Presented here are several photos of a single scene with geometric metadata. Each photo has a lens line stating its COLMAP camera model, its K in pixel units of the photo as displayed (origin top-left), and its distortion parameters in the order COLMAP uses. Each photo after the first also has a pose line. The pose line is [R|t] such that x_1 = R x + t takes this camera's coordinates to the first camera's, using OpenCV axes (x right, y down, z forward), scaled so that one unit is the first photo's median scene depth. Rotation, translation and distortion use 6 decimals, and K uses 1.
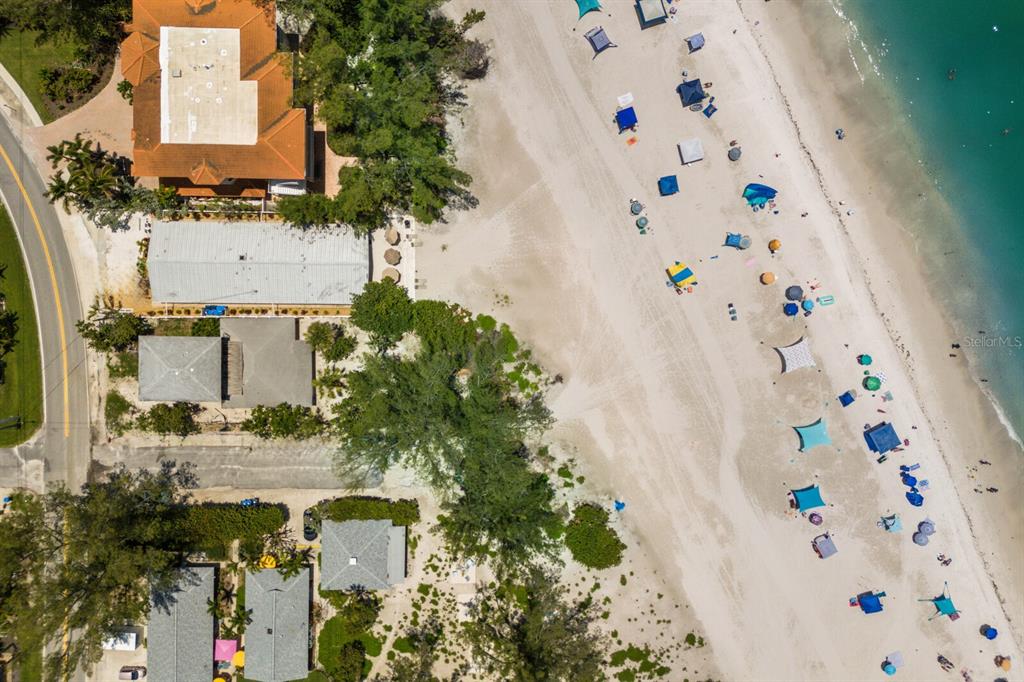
lens RADIAL K [[766.0, 0, 513.7], [0, 766.0, 304.1], [0, 0, 1]] dist [0.070127, -0.074629]
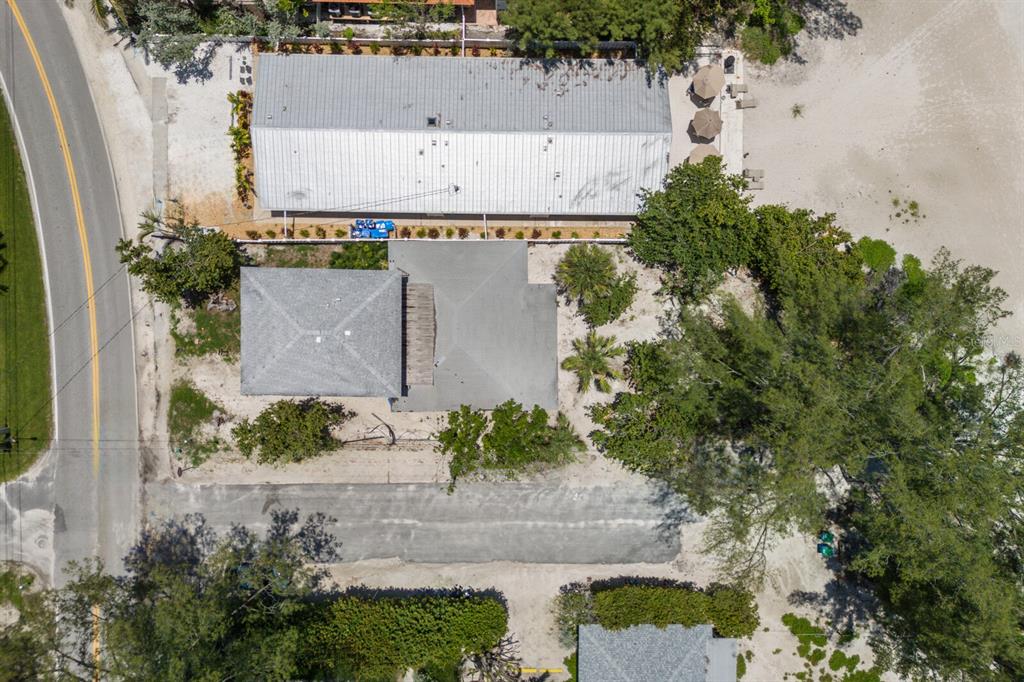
lens RADIAL K [[778.3, 0, 512.0], [0, 778.3, 341.0], [0, 0, 1]] dist [0.087679, -0.092507]
pose [[0.999966, -0.001804, -0.008009, -0.283279], [0.001834, 0.999991, 0.003704, 0.082524], [0.008003, -0.003718, 0.999961, 0.455587]]
